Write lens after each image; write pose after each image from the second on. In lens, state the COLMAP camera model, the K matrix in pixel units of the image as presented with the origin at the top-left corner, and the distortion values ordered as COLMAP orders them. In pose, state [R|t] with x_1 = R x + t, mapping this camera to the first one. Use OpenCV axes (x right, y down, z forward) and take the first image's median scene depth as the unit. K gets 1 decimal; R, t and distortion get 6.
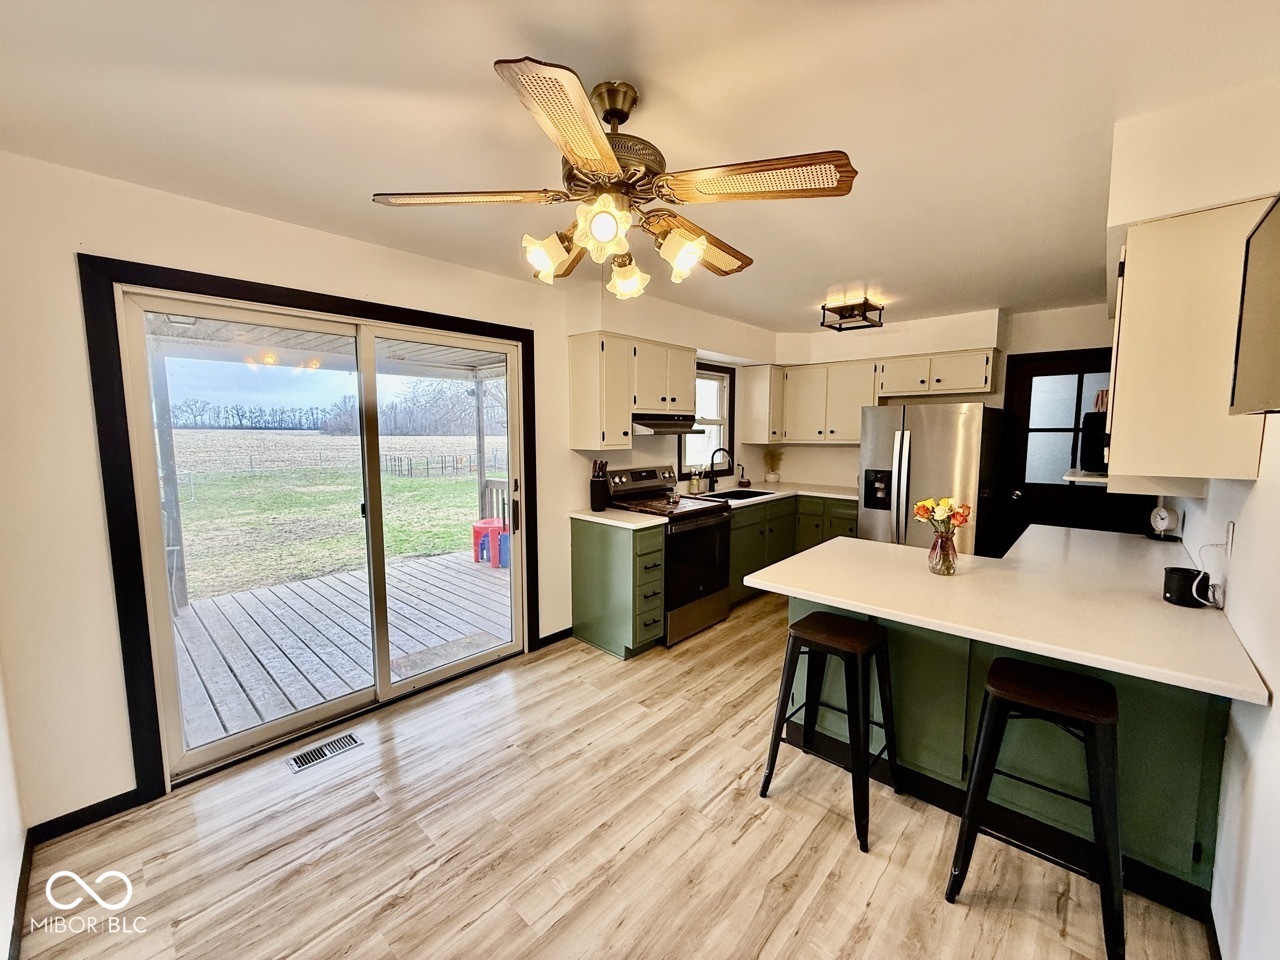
lens RADIAL K [[506.8, 0, 636.3], [0, 506.8, 481.0], [0, 0, 1]] dist [-0.000495, -0.000162]
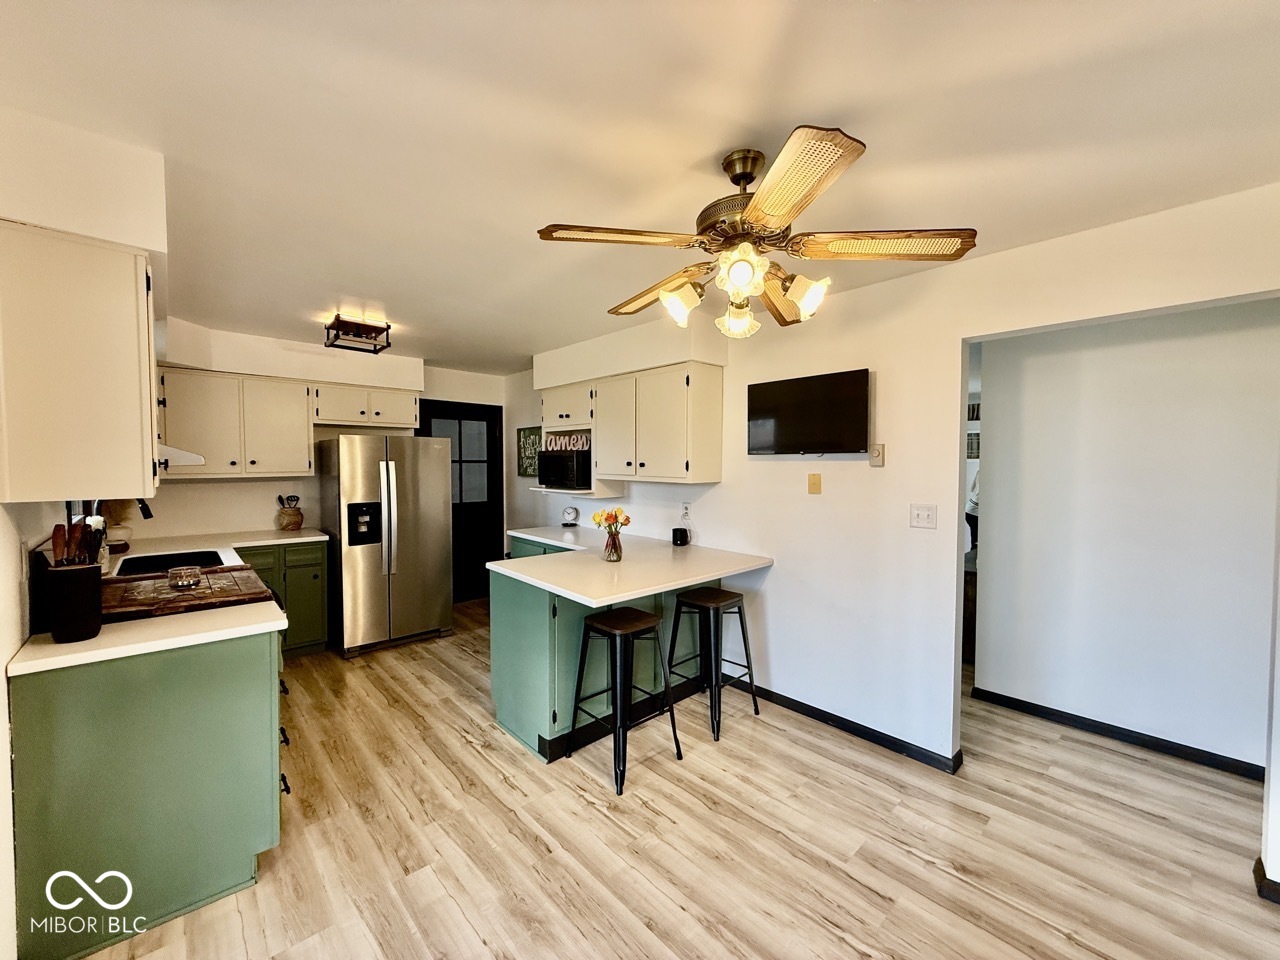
lens RADIAL K [[506.8, 0, 636.3], [0, 506.8, 481.0], [0, 0, 1]] dist [-0.000495, -0.000162]
pose [[0.077785, -0.030737, 0.996496, -0.740336], [0.096165, 0.995095, 0.023188, -0.062253], [-0.992321, 0.094024, 0.080359, 0.745878]]
